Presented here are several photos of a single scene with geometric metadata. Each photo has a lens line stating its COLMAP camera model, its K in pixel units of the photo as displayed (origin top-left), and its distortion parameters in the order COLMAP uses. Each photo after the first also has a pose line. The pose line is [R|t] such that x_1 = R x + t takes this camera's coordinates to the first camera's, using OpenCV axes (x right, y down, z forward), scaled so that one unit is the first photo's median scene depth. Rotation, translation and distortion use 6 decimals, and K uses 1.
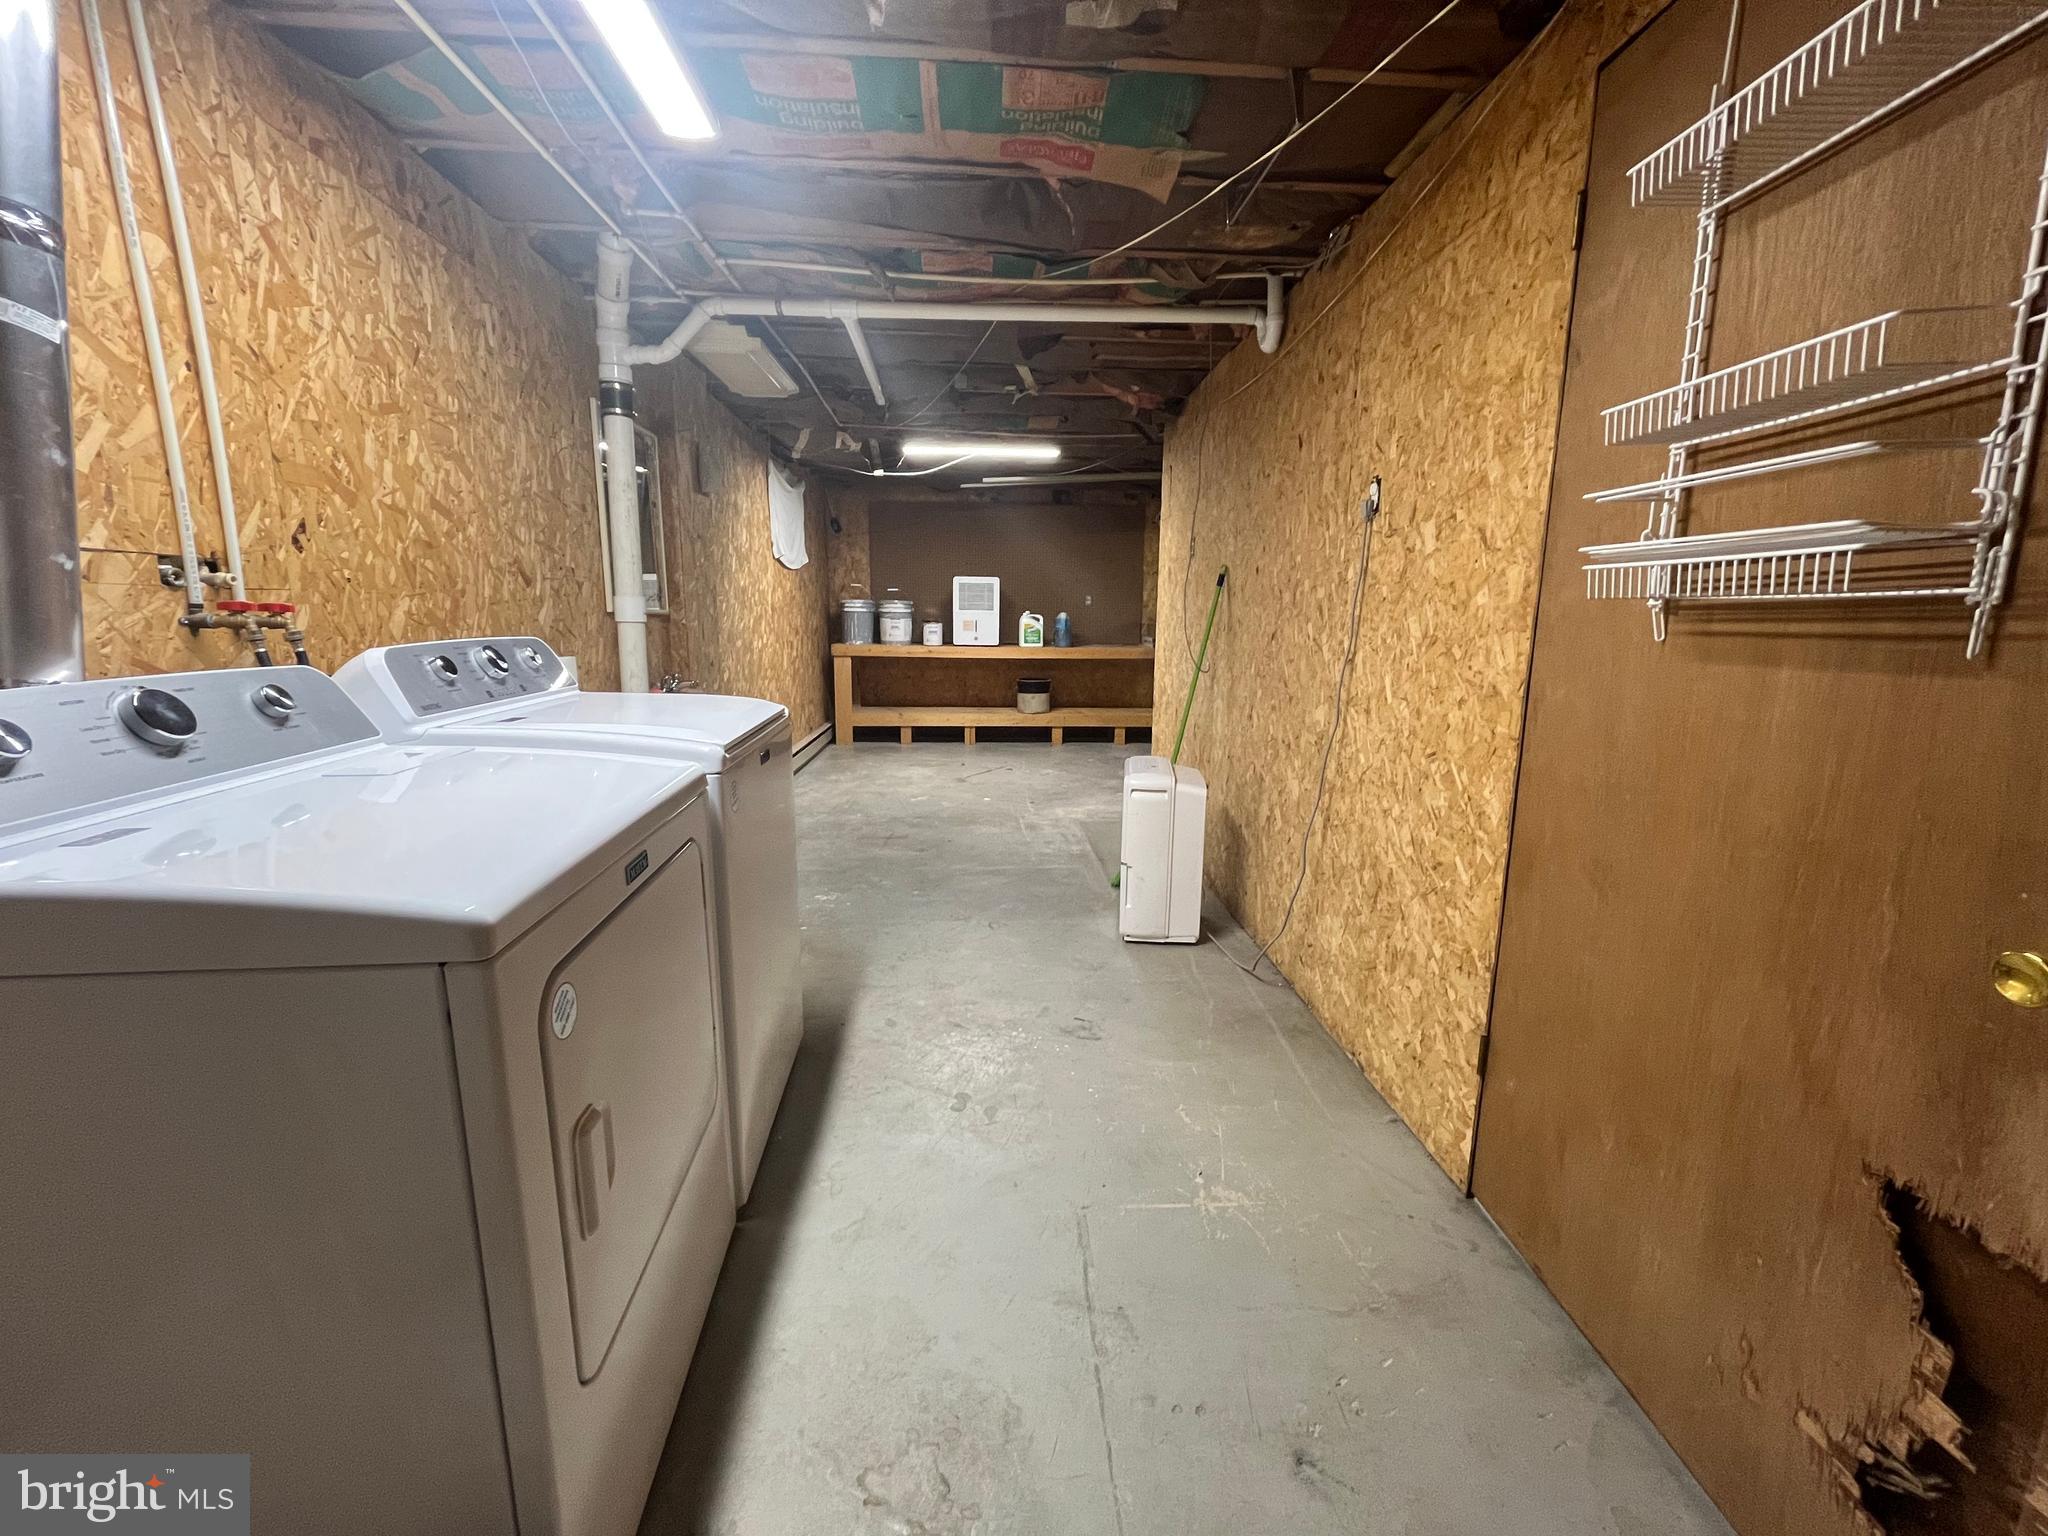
lens RADIAL K [[831.2, 0, 1030.7], [0, 831.2, 766.2], [0, 0, 1]] dist [-0.002718, -0.000766]
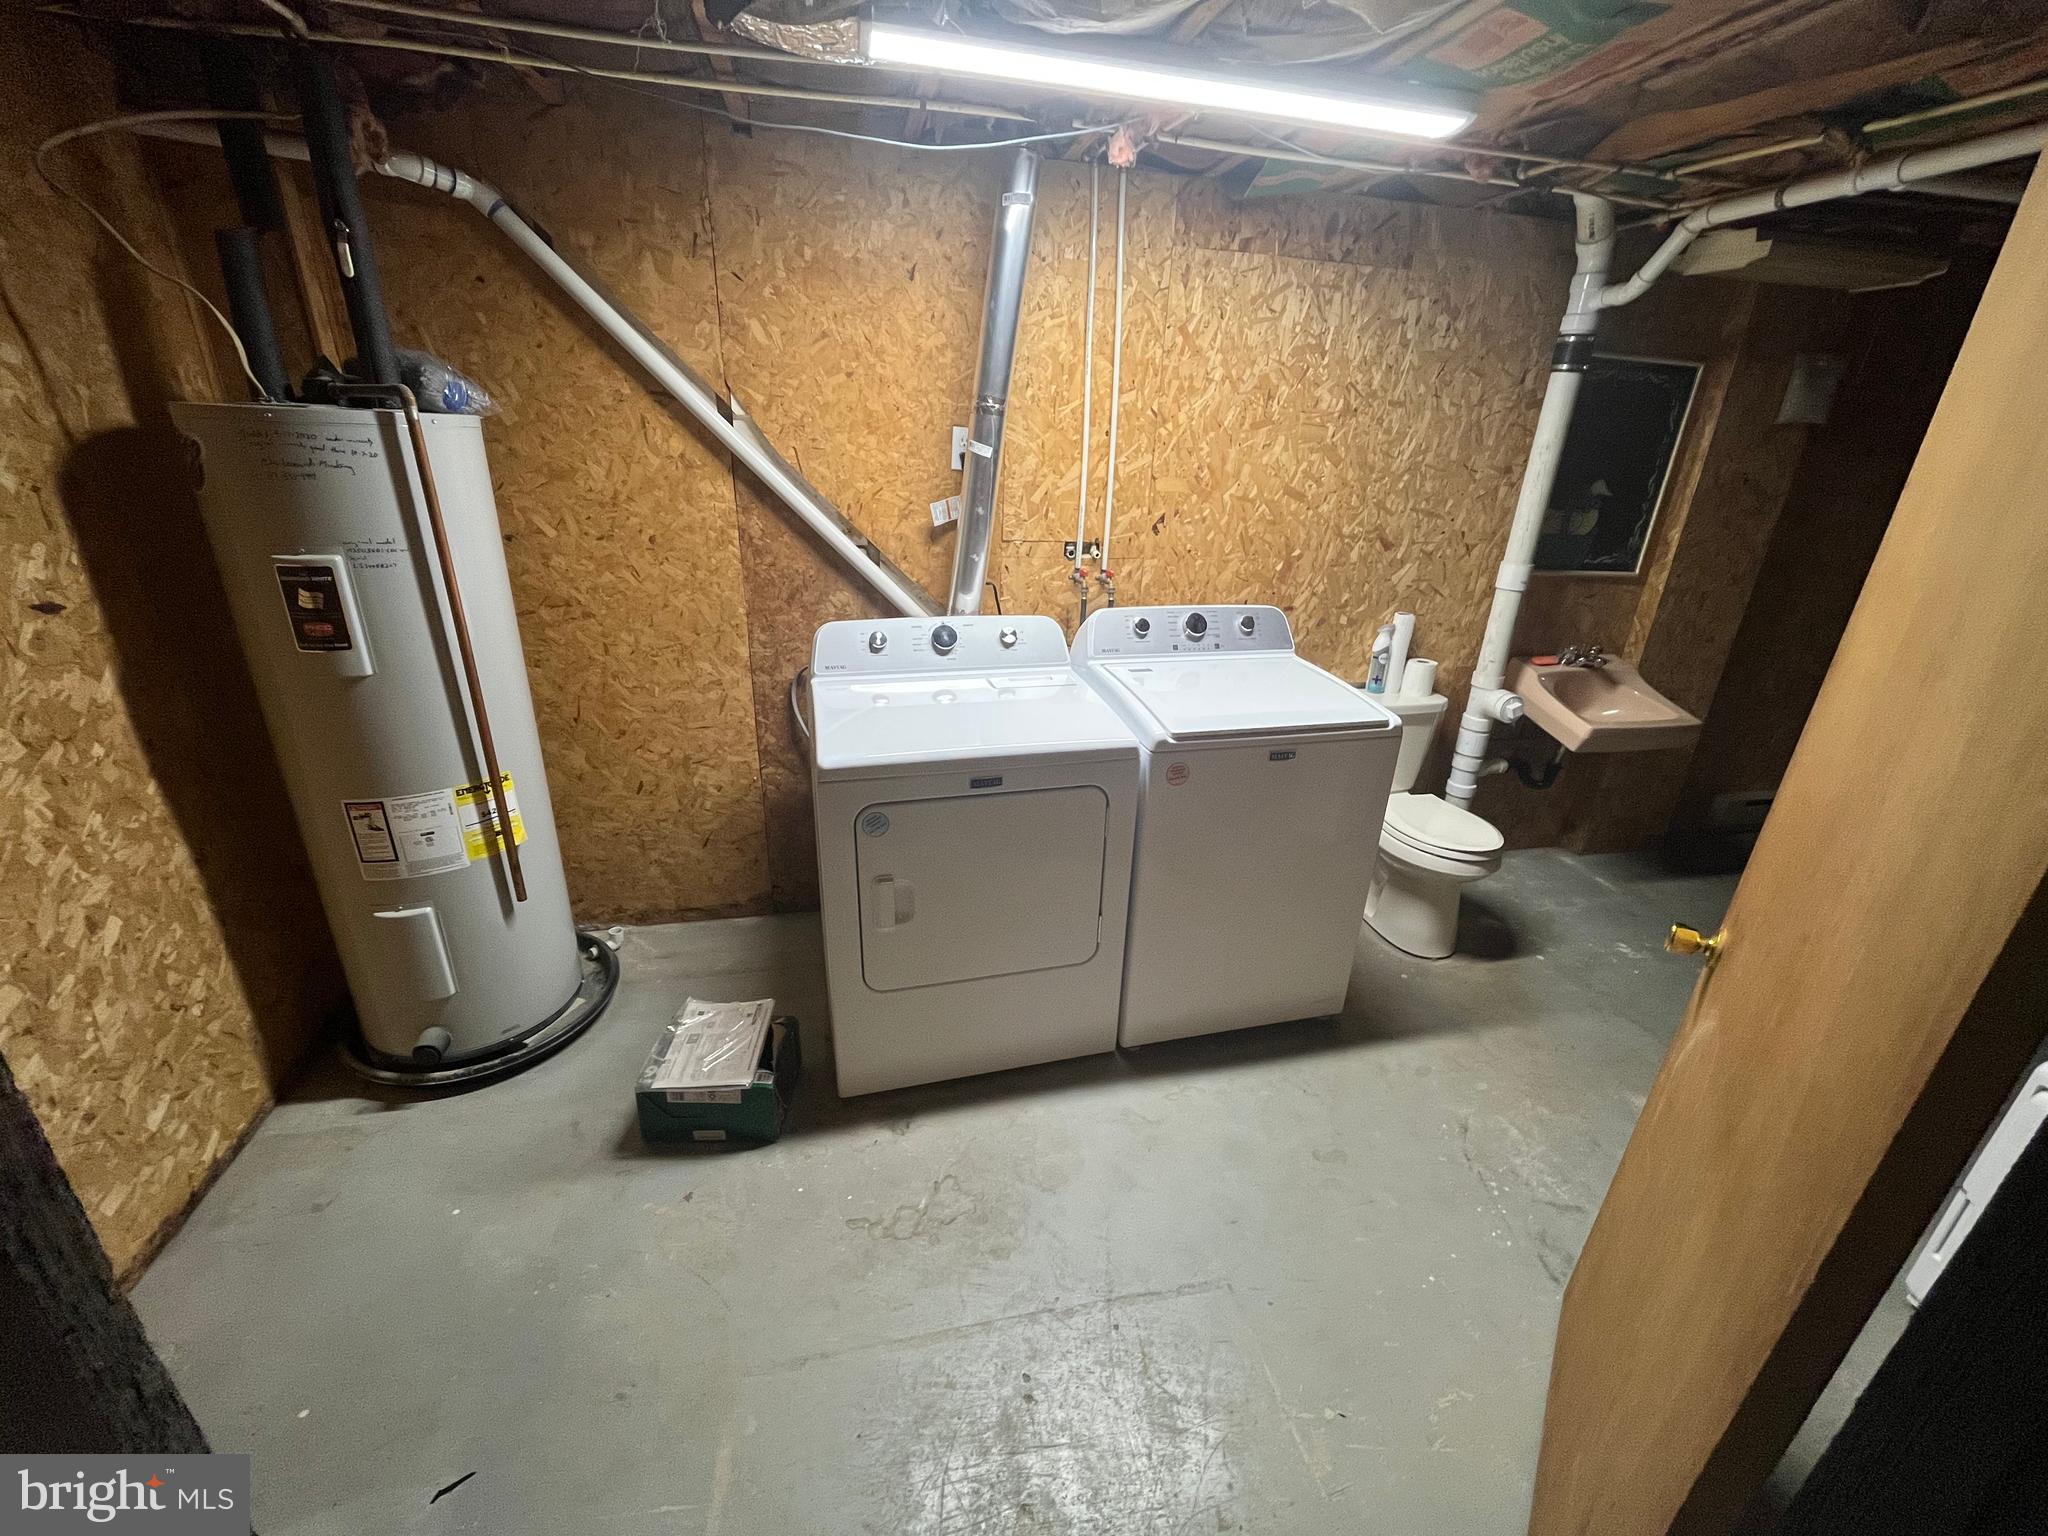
lens RADIAL K [[831.2, 0, 1039.5], [0, 831.2, 765.6], [0, 0, 1]] dist [-0.002718, -0.000766]
pose [[0.165782, 0.364910, -0.916164, 0.612389], [-0.216347, 0.919846, 0.327228, -0.274356], [0.962139, 0.143961, 0.231441, 0.398508]]
